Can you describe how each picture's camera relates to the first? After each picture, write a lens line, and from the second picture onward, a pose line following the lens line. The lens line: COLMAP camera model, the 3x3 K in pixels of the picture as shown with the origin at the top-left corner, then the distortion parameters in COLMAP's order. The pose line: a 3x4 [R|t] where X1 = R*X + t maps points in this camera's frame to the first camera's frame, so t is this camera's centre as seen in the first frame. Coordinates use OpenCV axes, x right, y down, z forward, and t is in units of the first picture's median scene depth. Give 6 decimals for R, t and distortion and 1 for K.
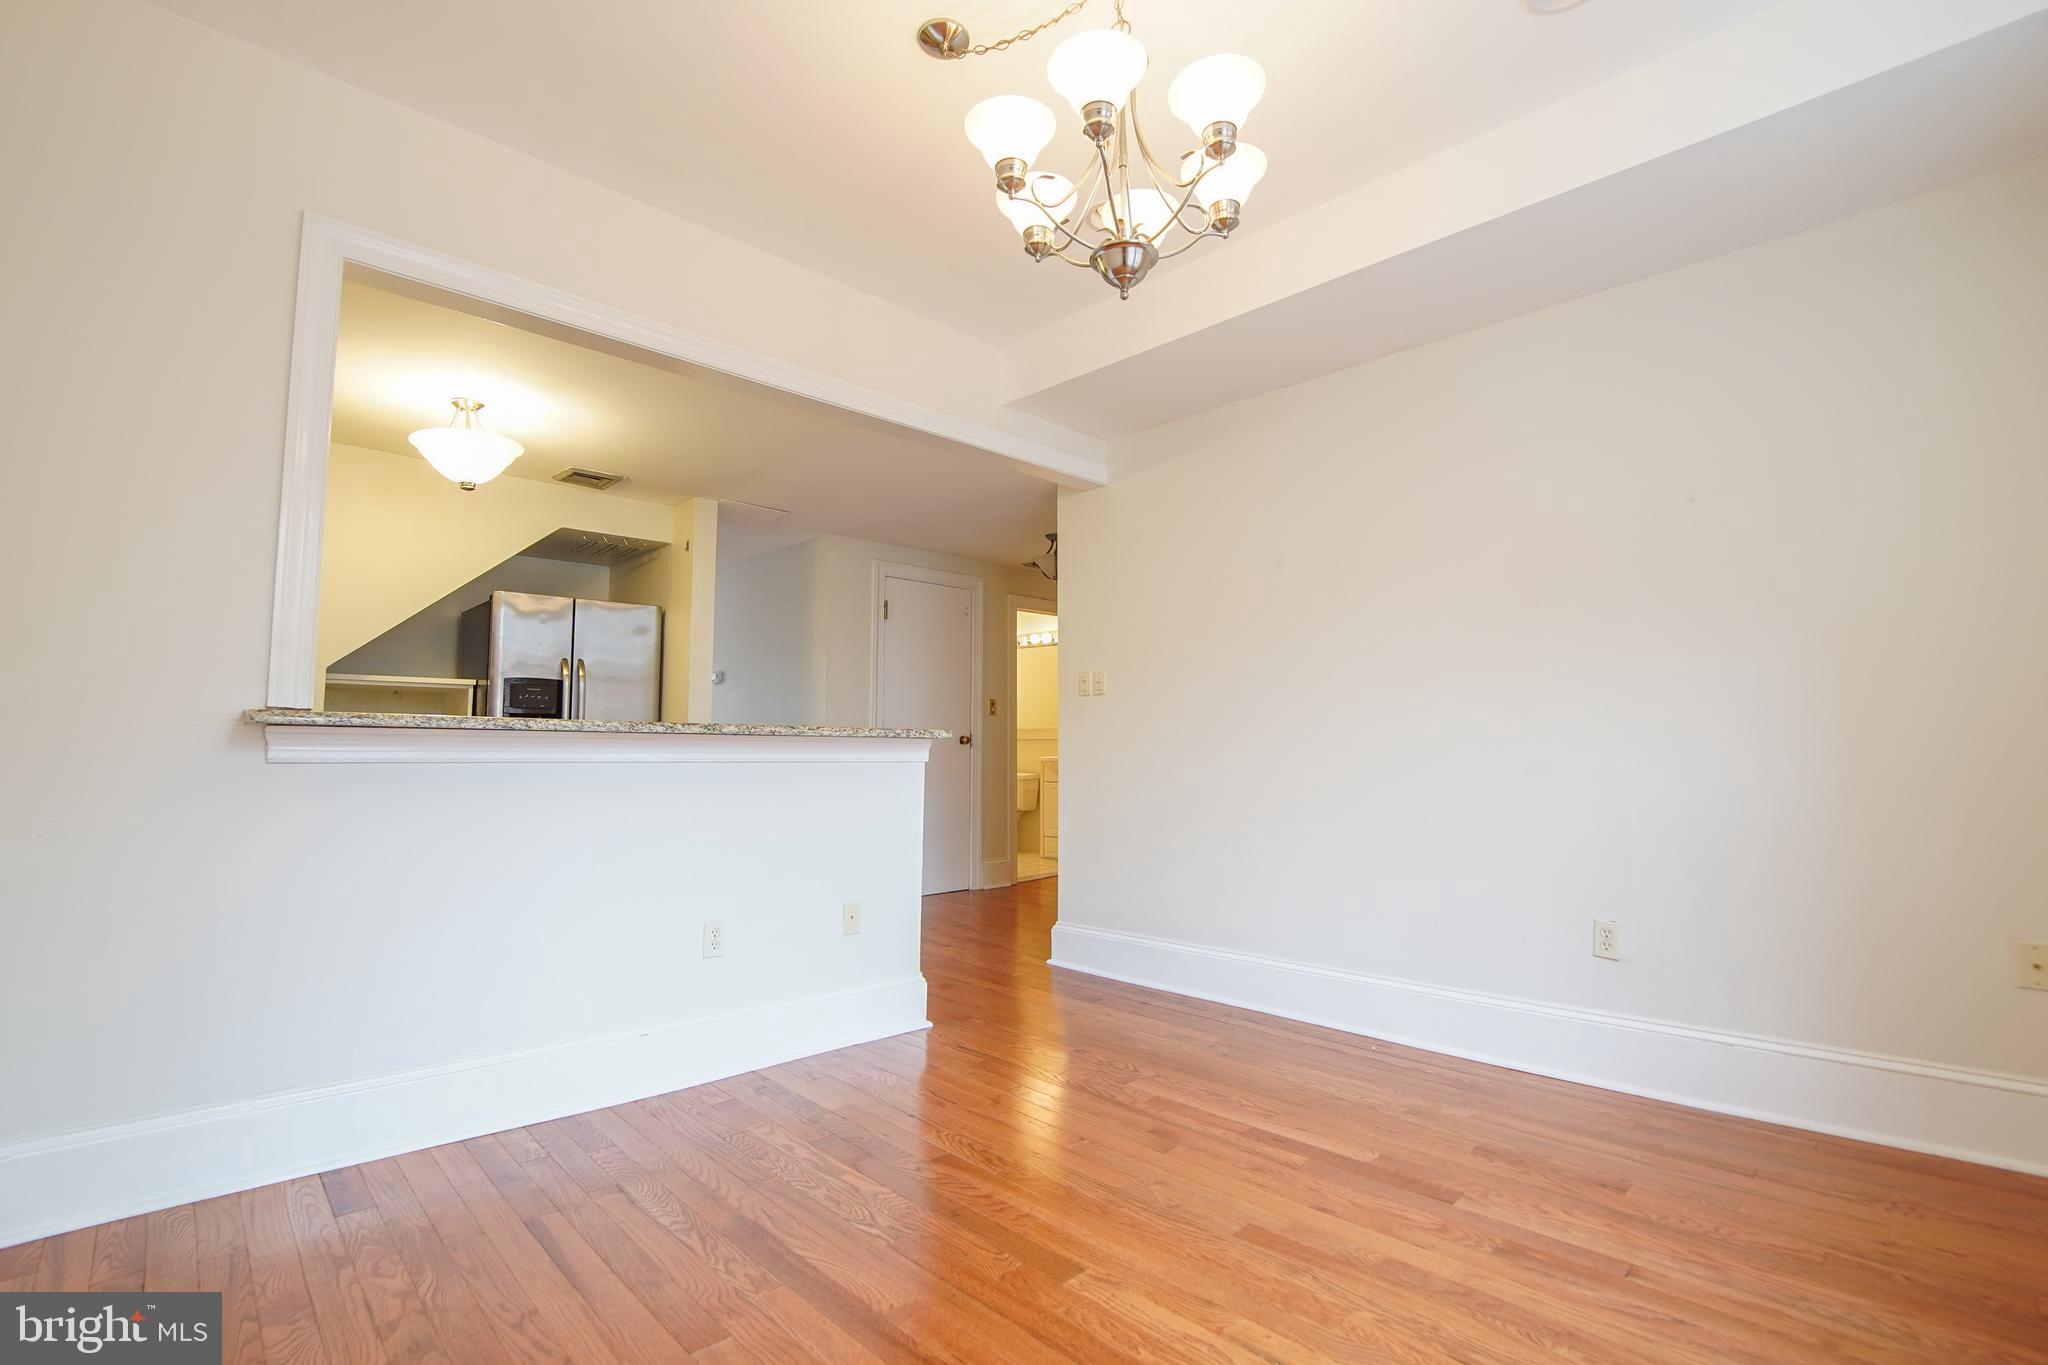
lens RADIAL K [[913.8, 0, 1021.6], [0, 913.8, 674.3], [0, 0, 1]] dist [-0.033504, 0.005746]
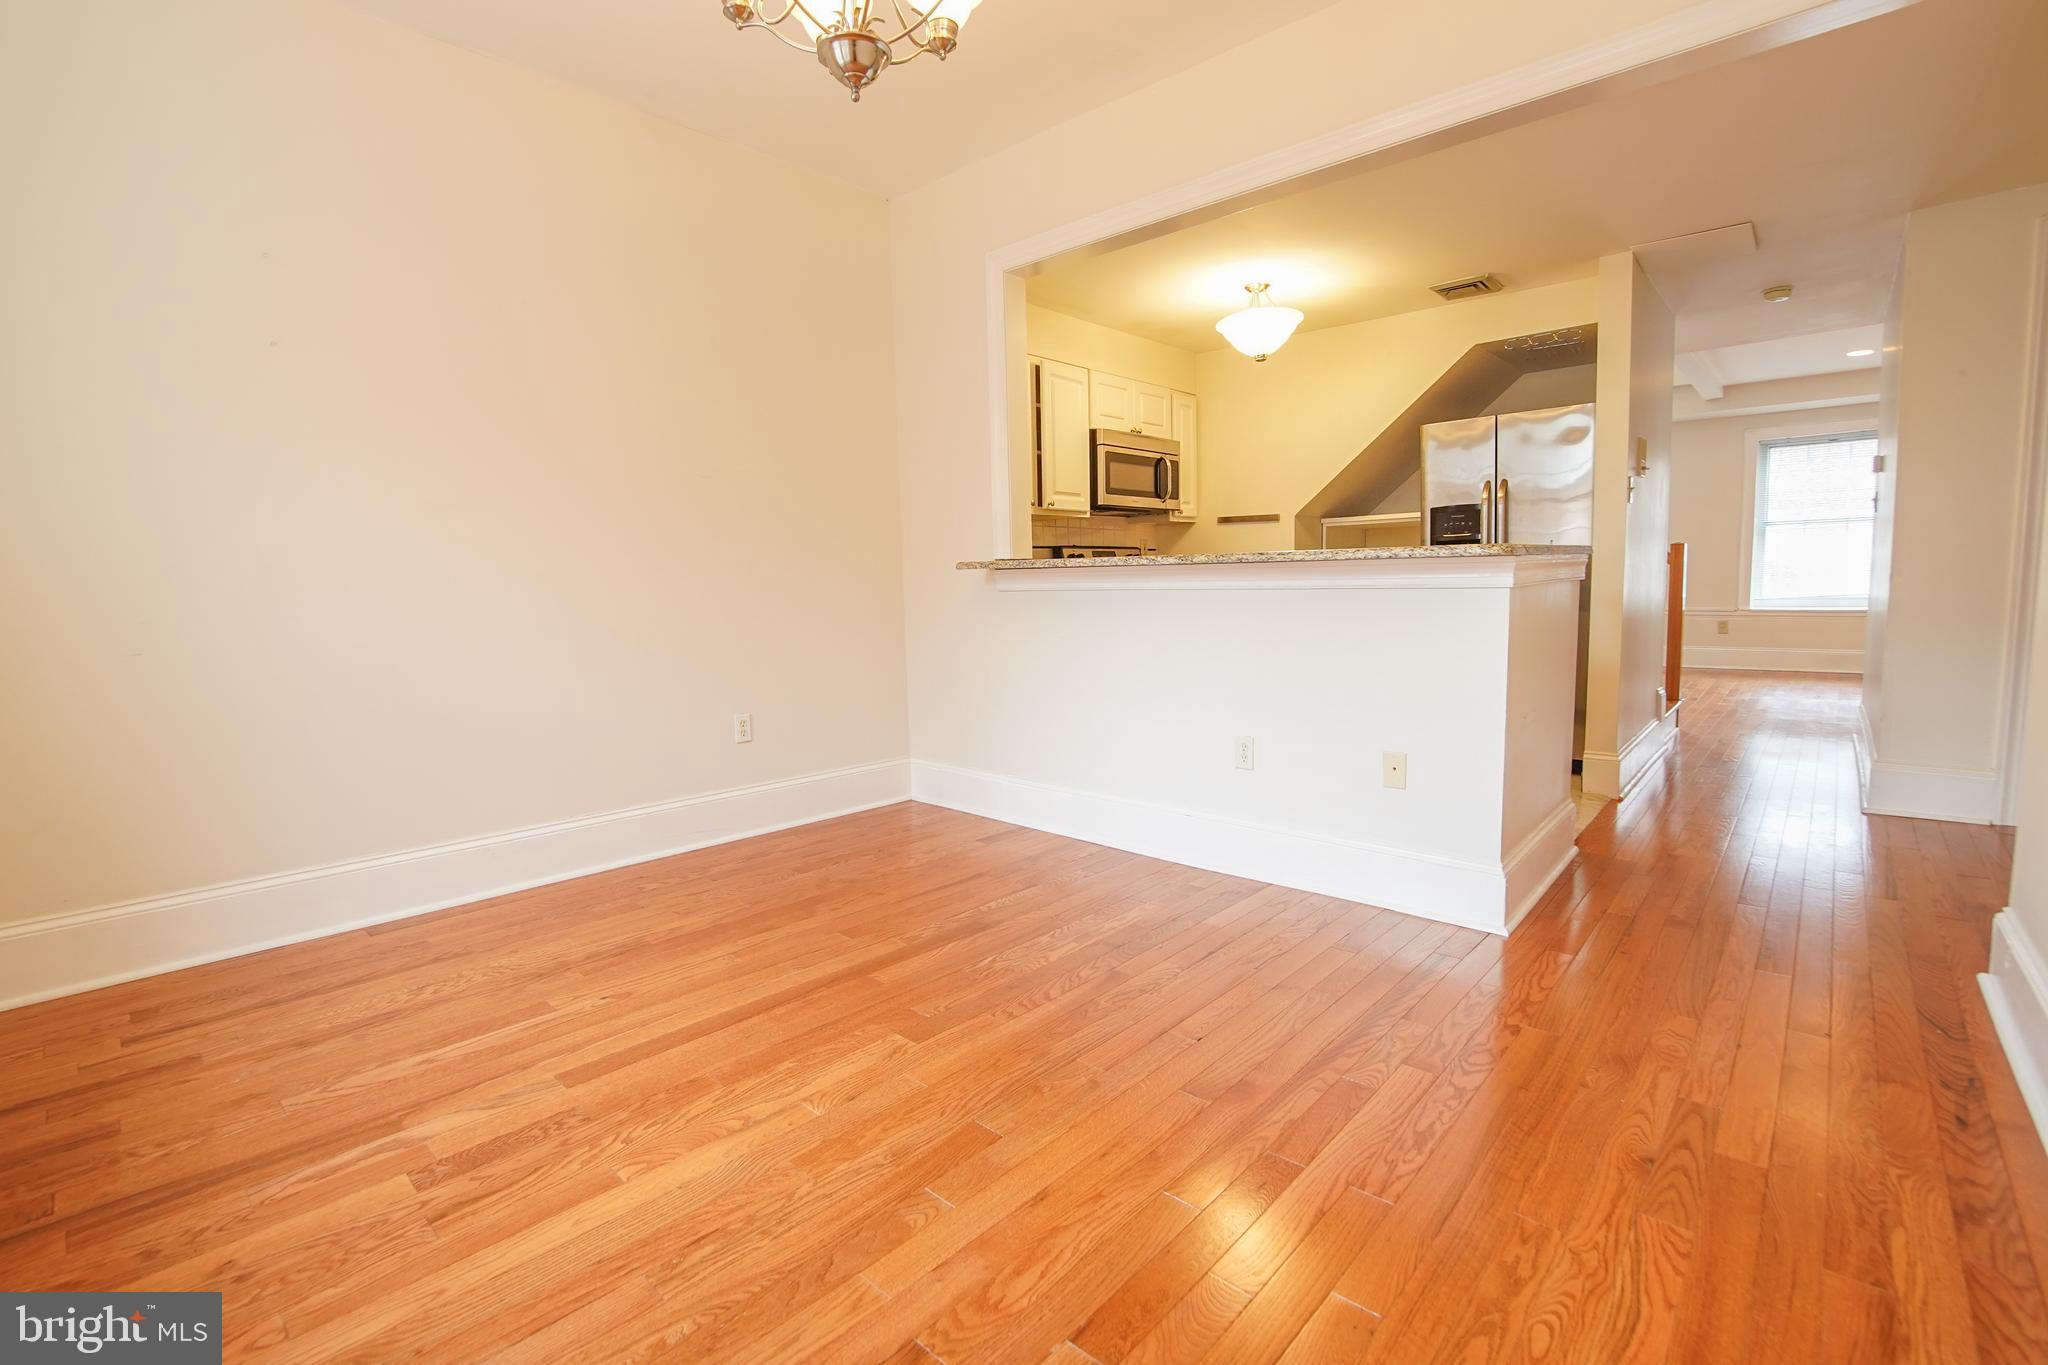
lens RADIAL K [[913.8, 0, 1021.6], [0, 913.8, 674.3], [0, 0, 1]] dist [-0.033504, 0.005746]
pose [[0.063965, 0.092732, -0.993634, 0.724848], [0.103157, 0.989725, 0.099008, 0.064115], [0.992606, -0.108834, 0.053742, 0.694550]]
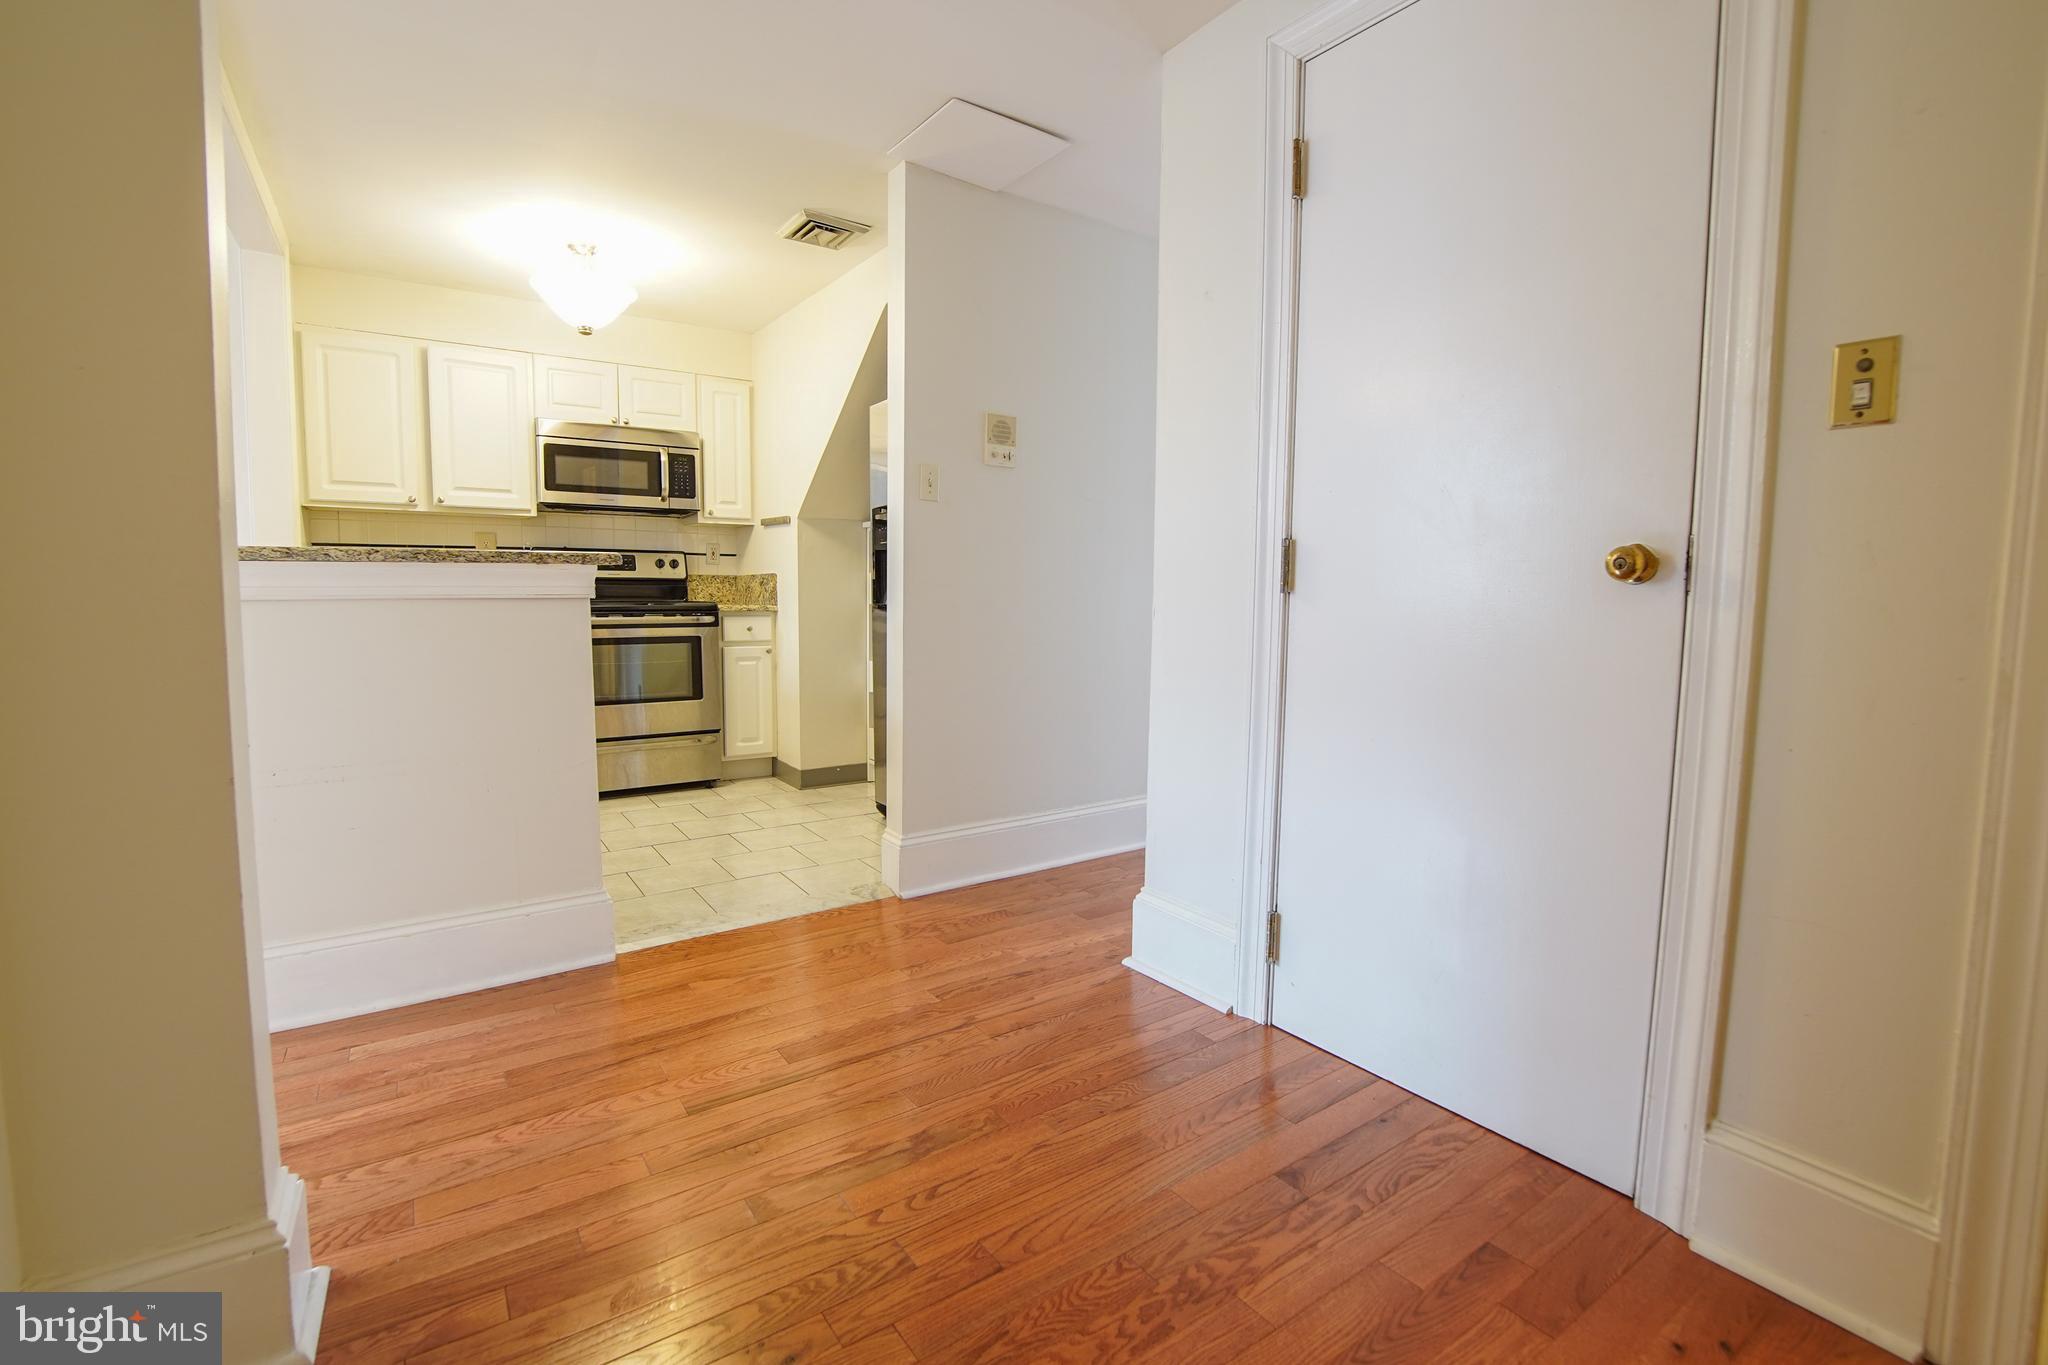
lens RADIAL K [[913.8, 0, 1021.6], [0, 913.8, 674.3], [0, 0, 1]] dist [-0.033504, 0.005746]
pose [[-0.161386, 0.083345, -0.983366, 0.416797], [0.067488, 0.995027, 0.073258, 0.159968], [0.984581, -0.054542, -0.166208, 1.942545]]
